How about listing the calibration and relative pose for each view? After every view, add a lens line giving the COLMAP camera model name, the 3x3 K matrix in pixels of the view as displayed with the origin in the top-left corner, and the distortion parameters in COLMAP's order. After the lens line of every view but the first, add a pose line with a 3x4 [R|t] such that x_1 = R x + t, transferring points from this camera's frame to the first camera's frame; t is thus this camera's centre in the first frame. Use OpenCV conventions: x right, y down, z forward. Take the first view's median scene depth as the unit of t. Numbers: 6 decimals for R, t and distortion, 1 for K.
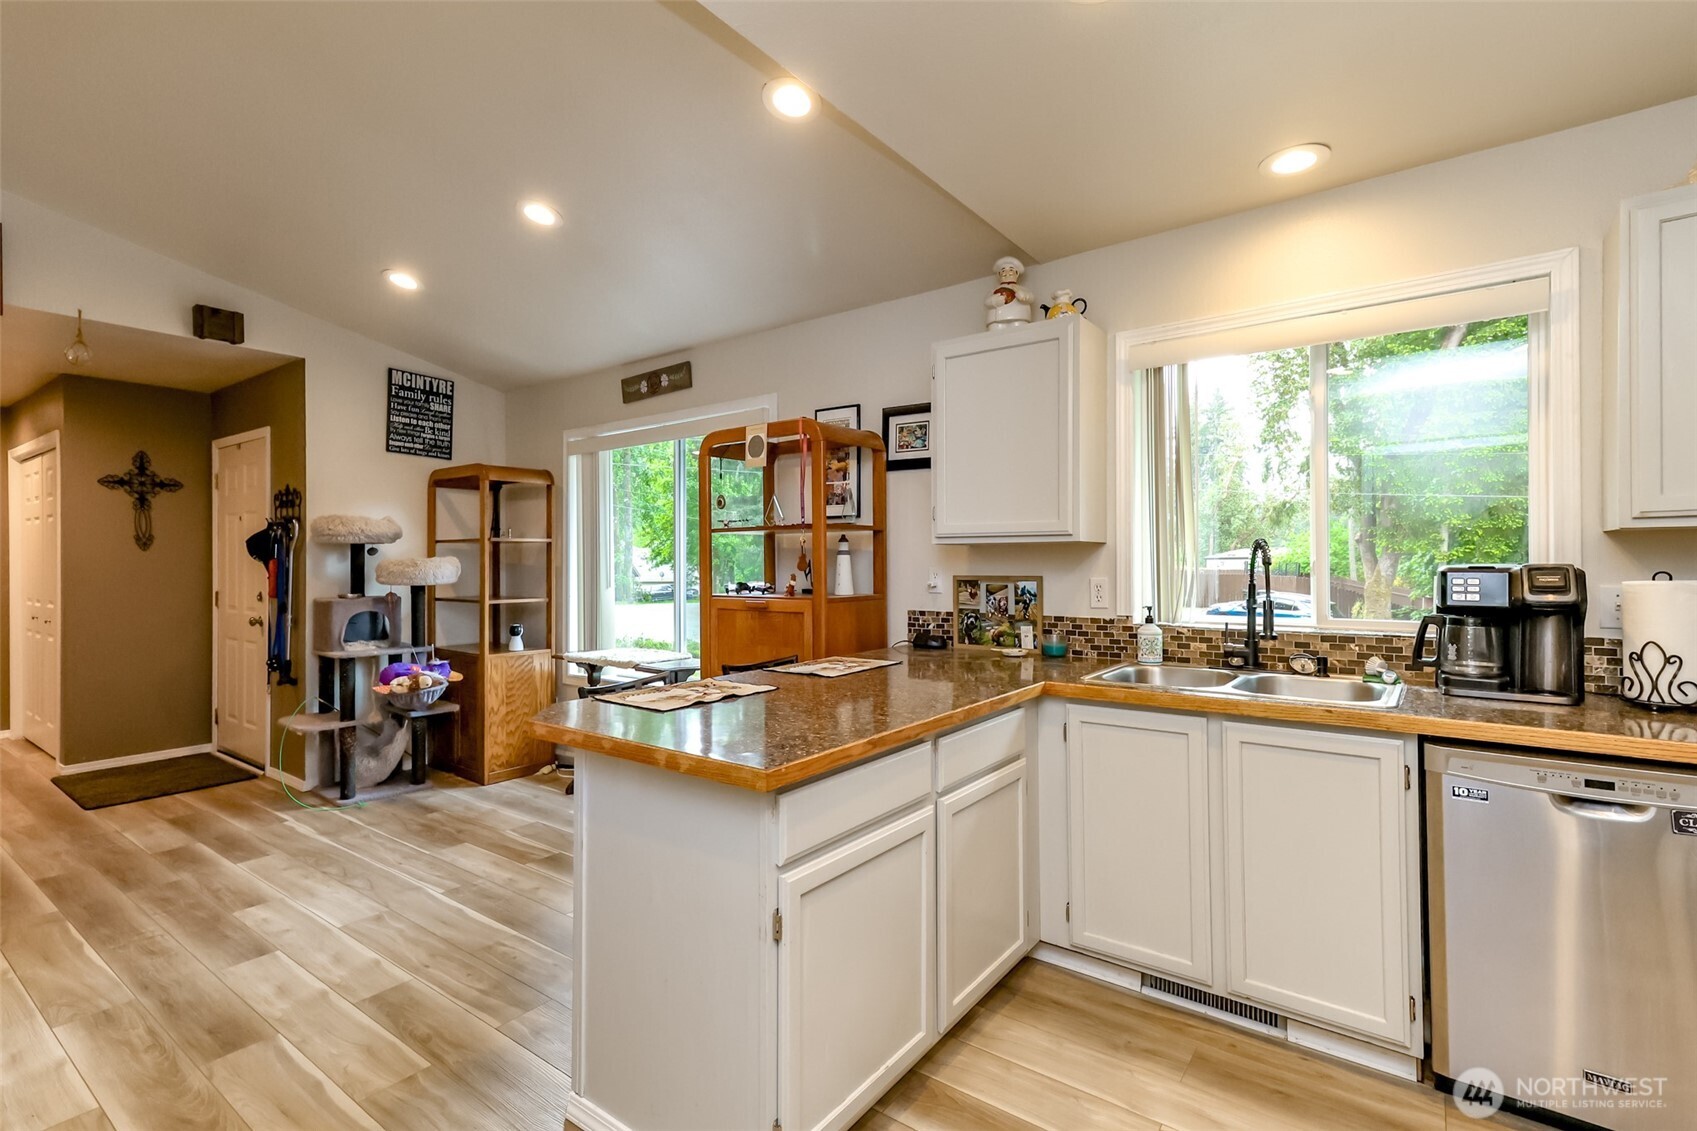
lens RADIAL K [[777.9, 0, 812.5], [0, 777.9, 560.3], [0, 0, 1]] dist [0.020612, -0.000575]
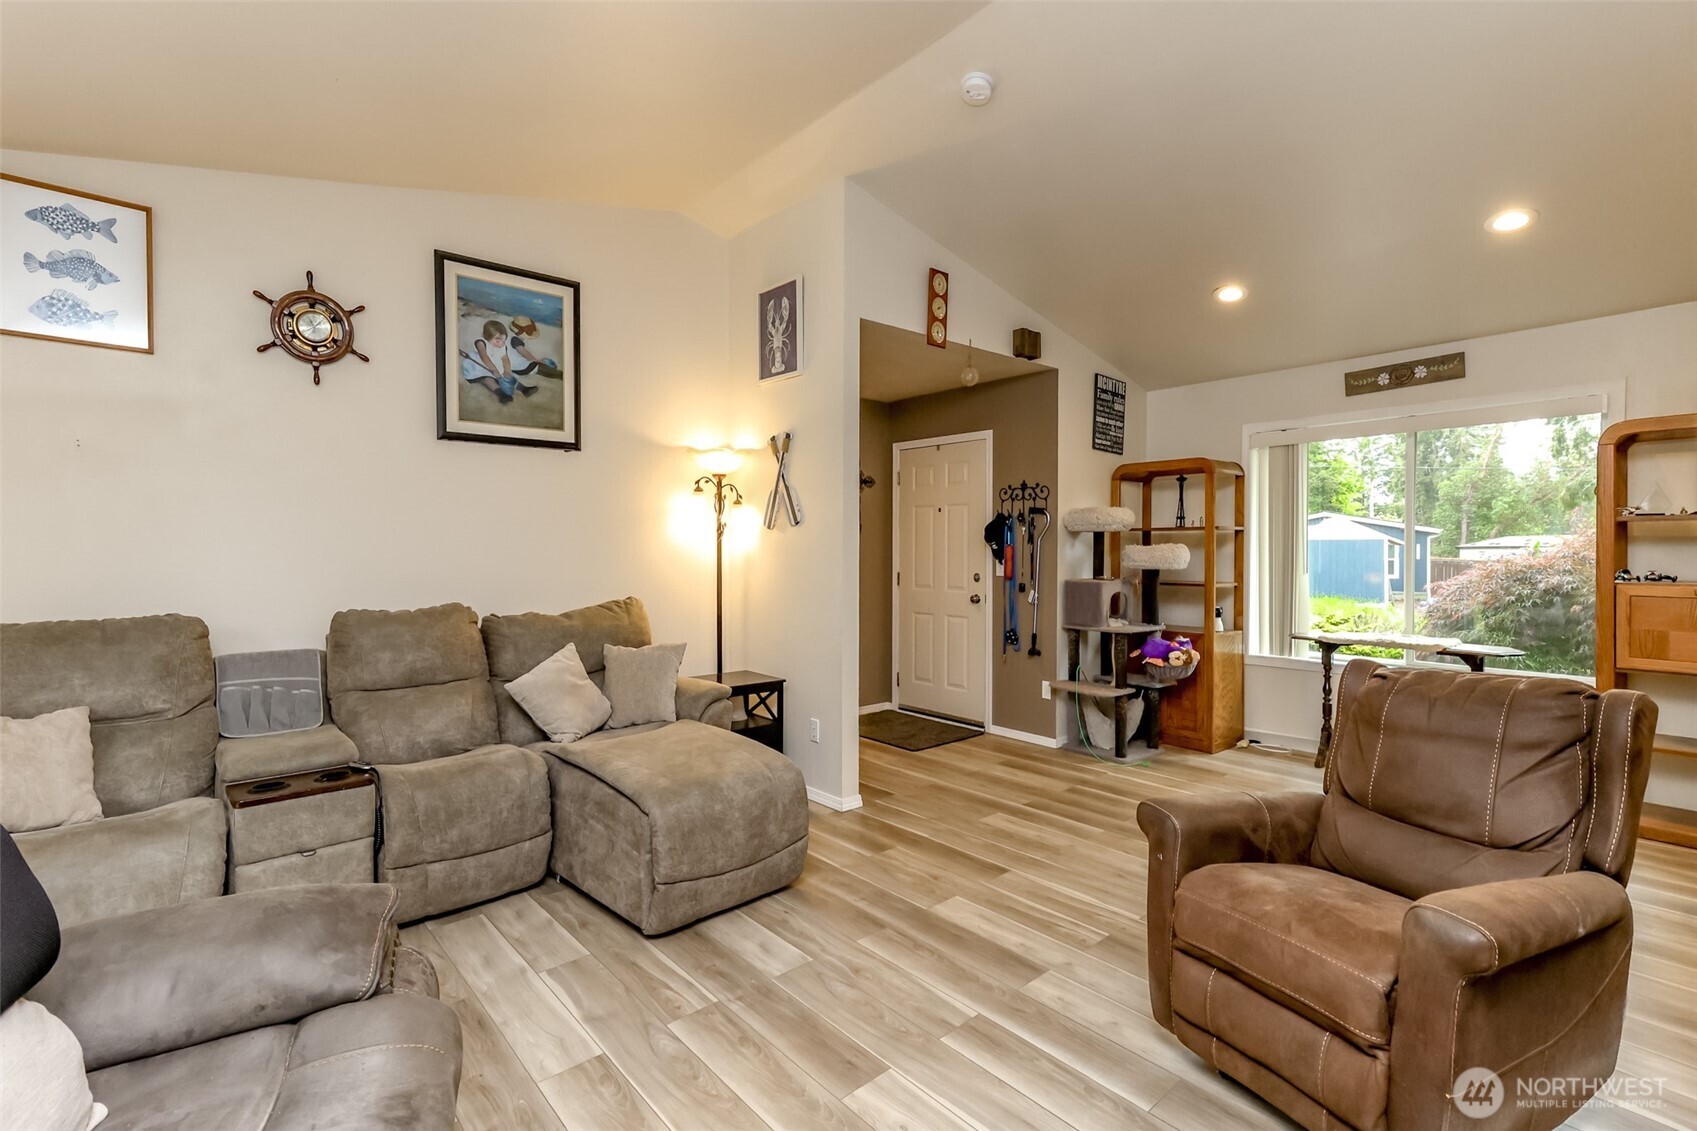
lens RADIAL K [[777.9, 0, 842.2], [0, 777.9, 557.7], [0, 0, 1]] dist [0.020612, -0.000575]
pose [[0.977603, 0.007558, -0.210323, -0.659866], [-0.004566, 0.999881, 0.014708, 0.001070], [0.210409, -0.013418, 0.977521, -0.159583]]
